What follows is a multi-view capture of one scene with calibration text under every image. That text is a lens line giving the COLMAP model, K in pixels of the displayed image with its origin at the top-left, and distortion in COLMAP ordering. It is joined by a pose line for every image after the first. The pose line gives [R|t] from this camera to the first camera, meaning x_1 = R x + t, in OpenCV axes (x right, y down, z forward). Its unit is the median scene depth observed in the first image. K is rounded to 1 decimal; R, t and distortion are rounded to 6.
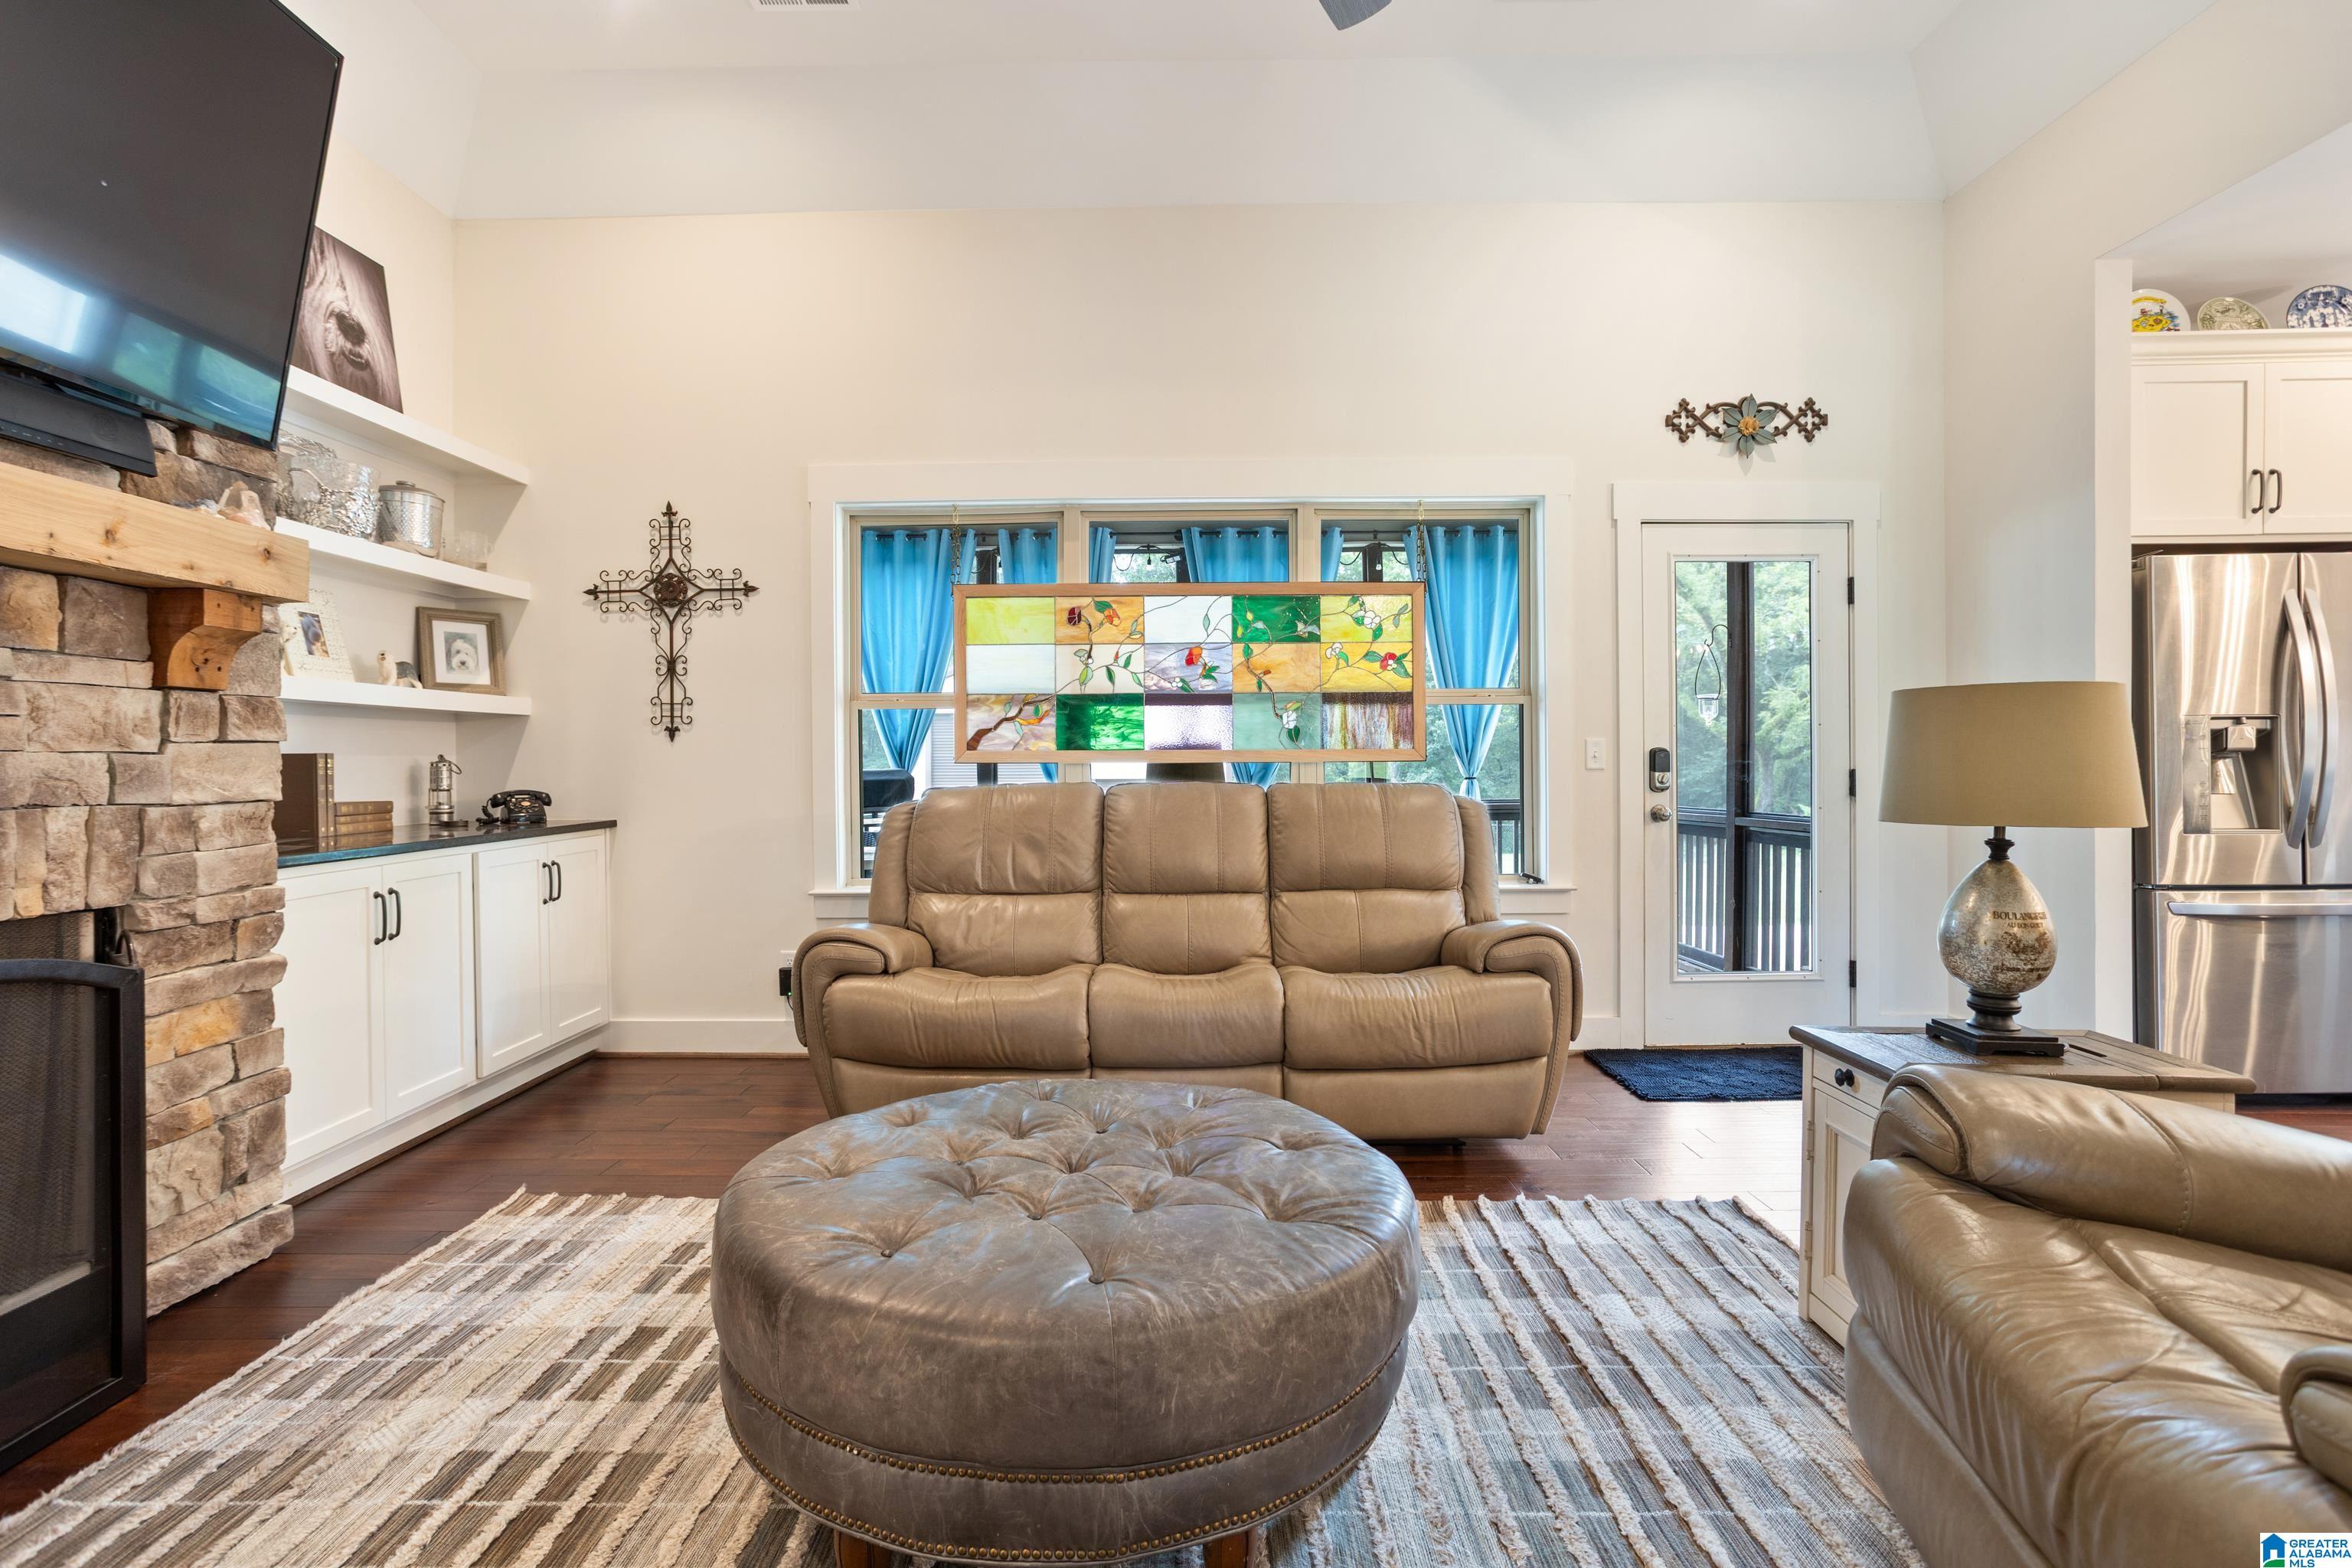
lens RADIAL K [[1149.5, 0, 1165.5], [0, 1149.5, 761.2], [0, 0, 1]] dist [-0.053959, 0.033631]
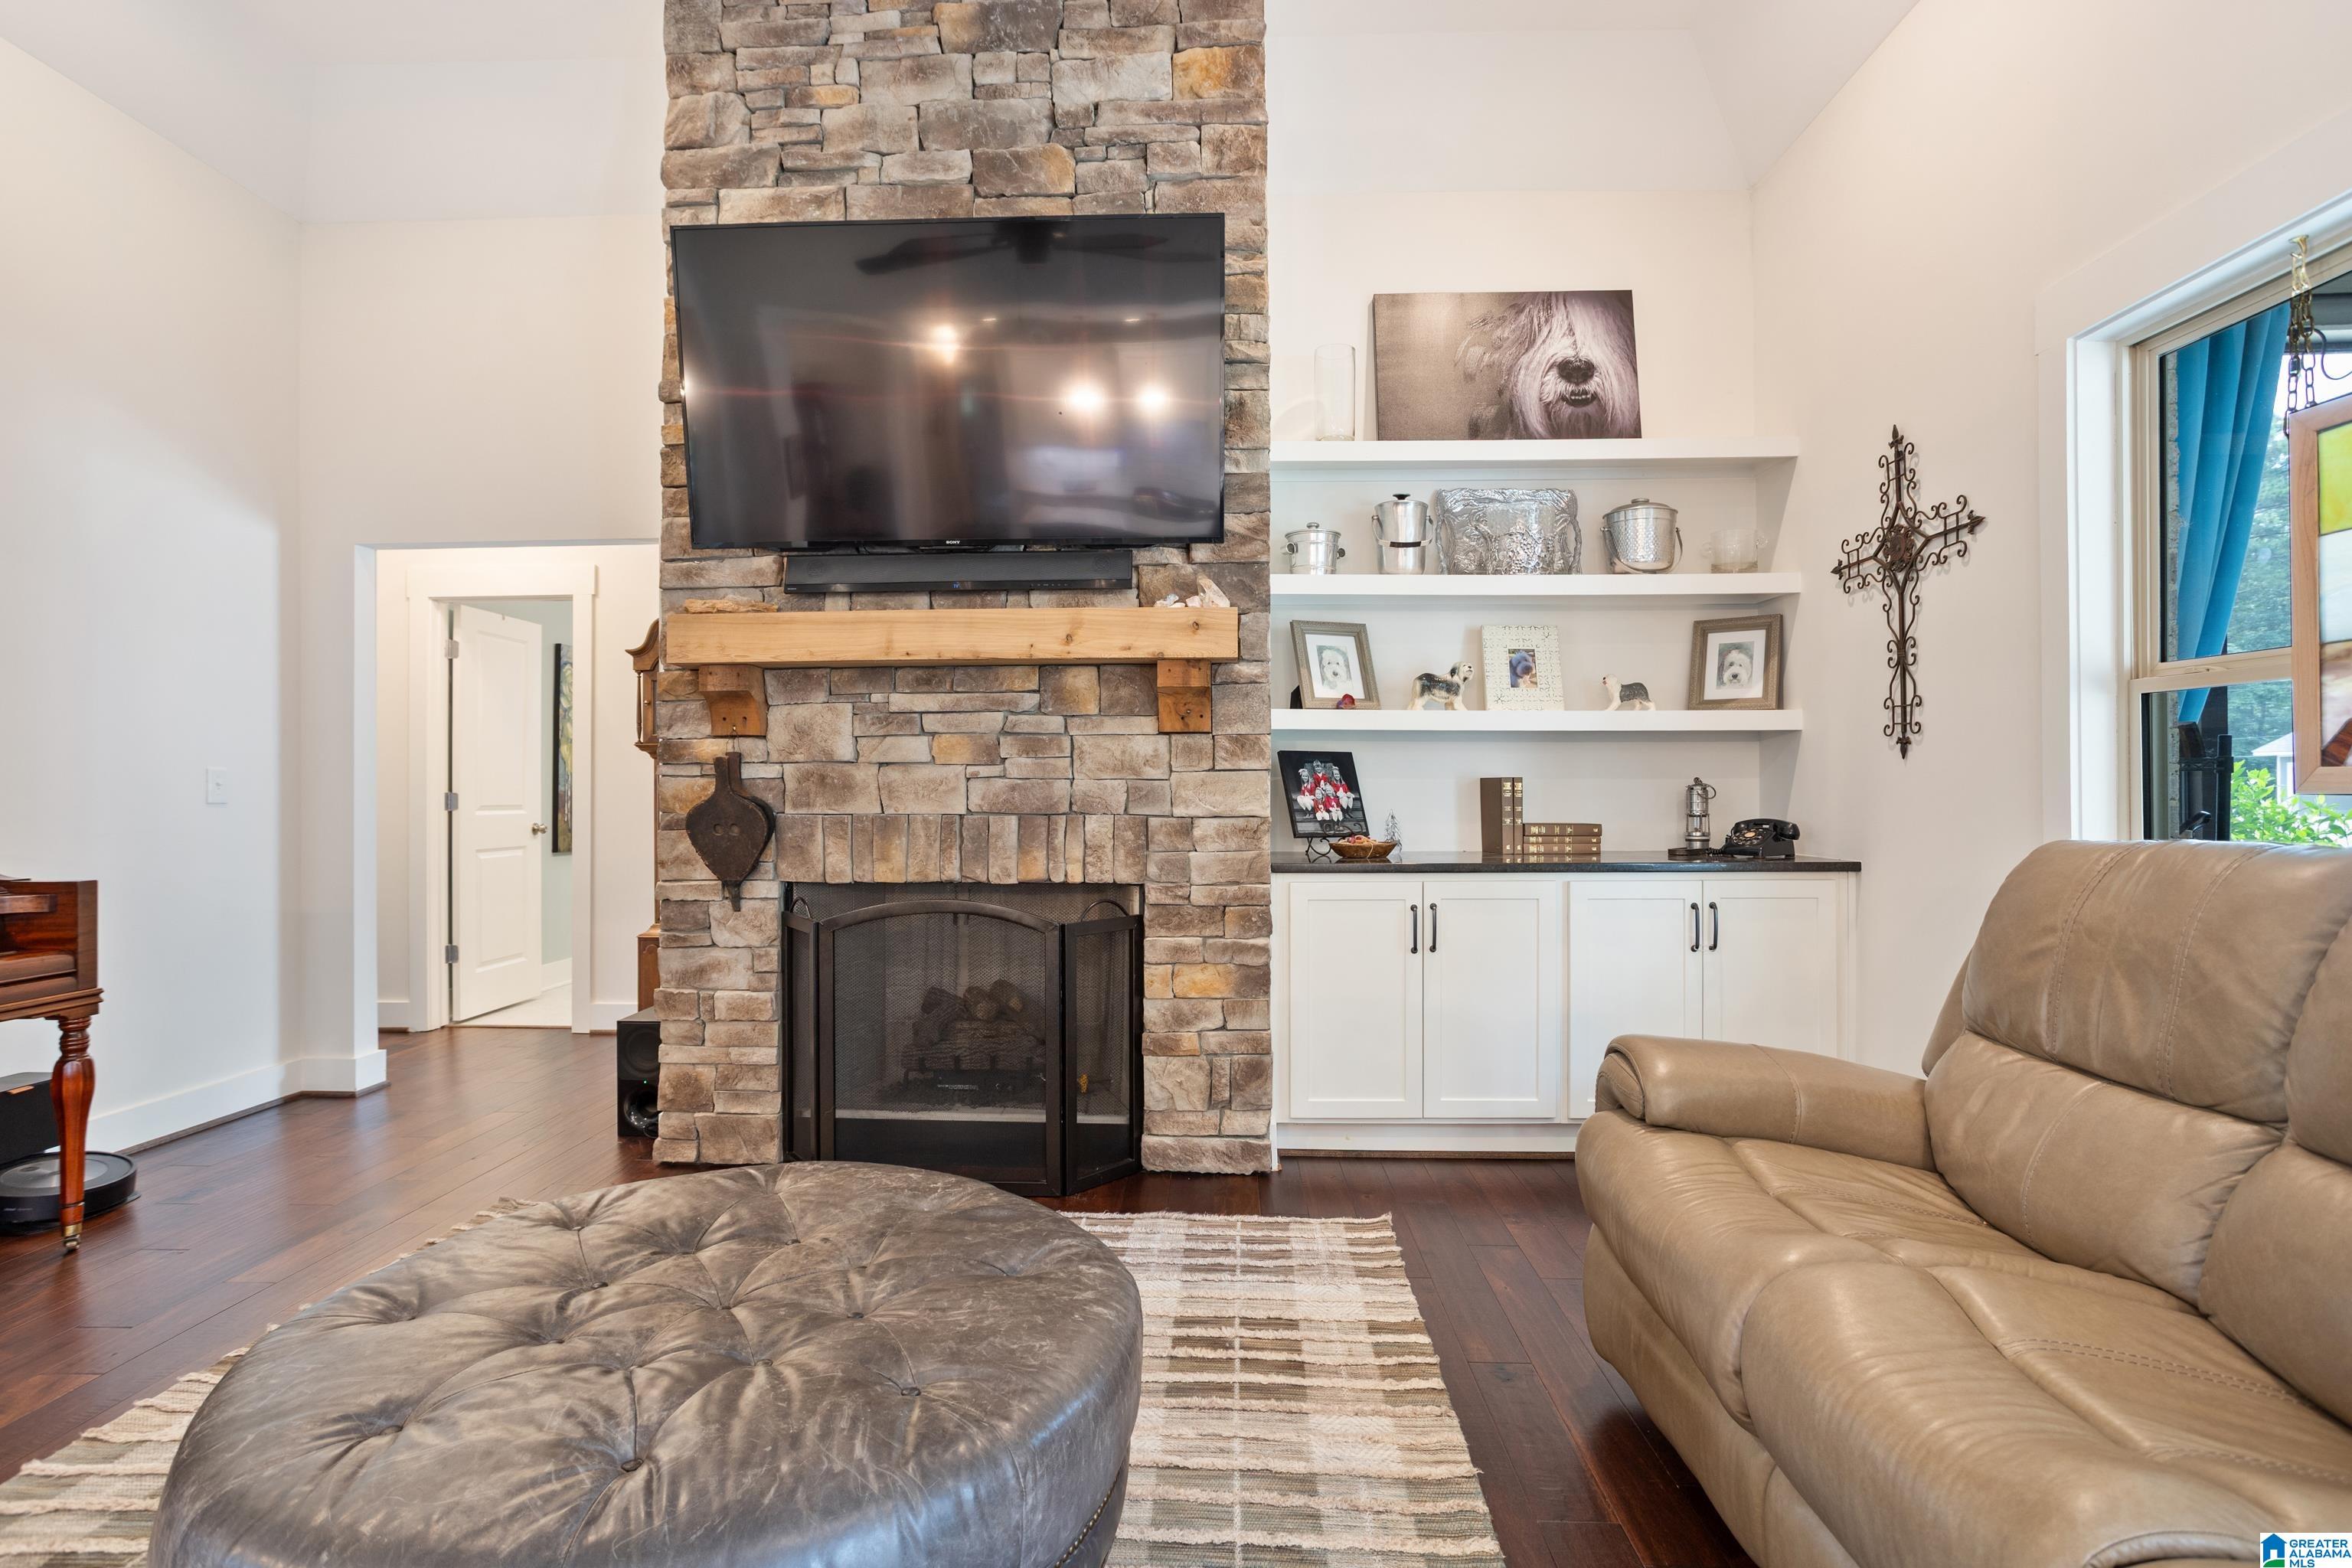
lens RADIAL K [[1157.8, 0, 1176.0], [0, 1157.8, 784.0], [0, 0, 1]] dist [-0.064793, 0.034572]
pose [[-0.039392, 0.003335, -0.999218, 0.305985], [0.000043, 0.999994, 0.003336, -0.003557], [0.999224, 0.000088, -0.039392, 0.587293]]
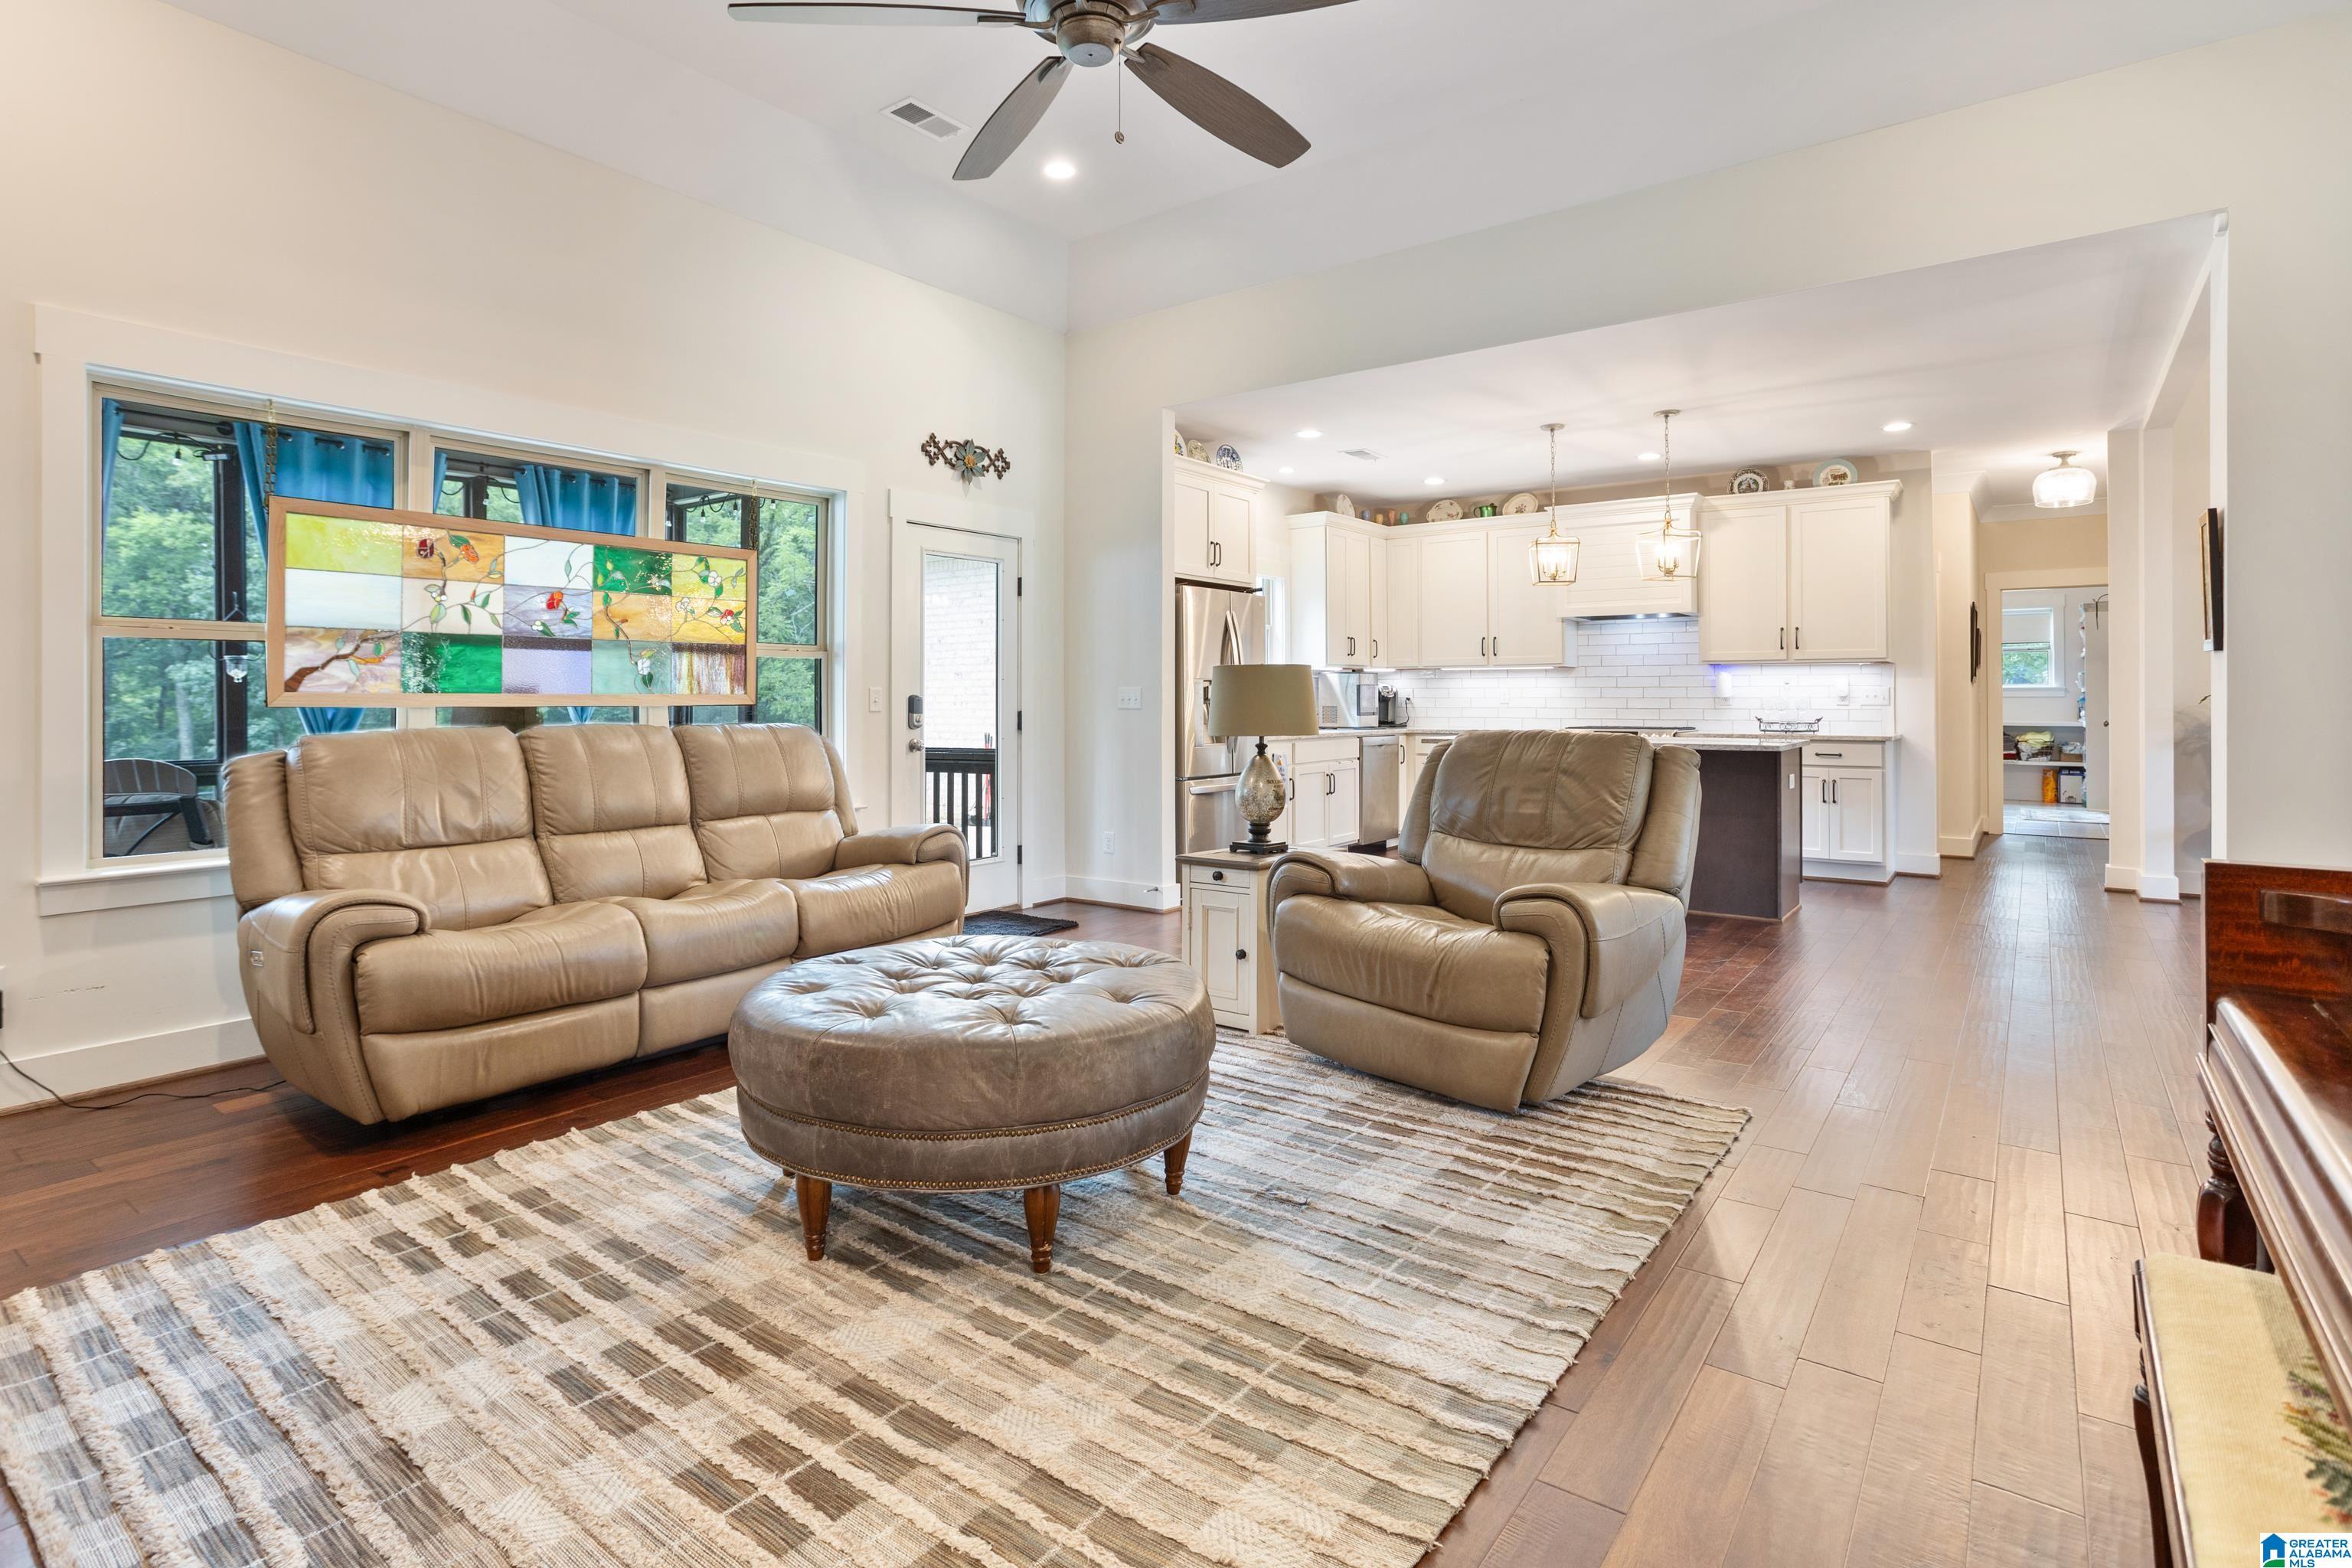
lens RADIAL K [[1181.4, 0, 1172.7], [0, 1181.4, 684.4], [0, 0, 1]] dist [-0.058325, 0.036719]
pose [[0.589225, 0.014854, 0.807833, -0.495311], [0.002770, 0.999788, -0.020404, 0.004246], [-0.807965, 0.014260, 0.589058, -0.036404]]
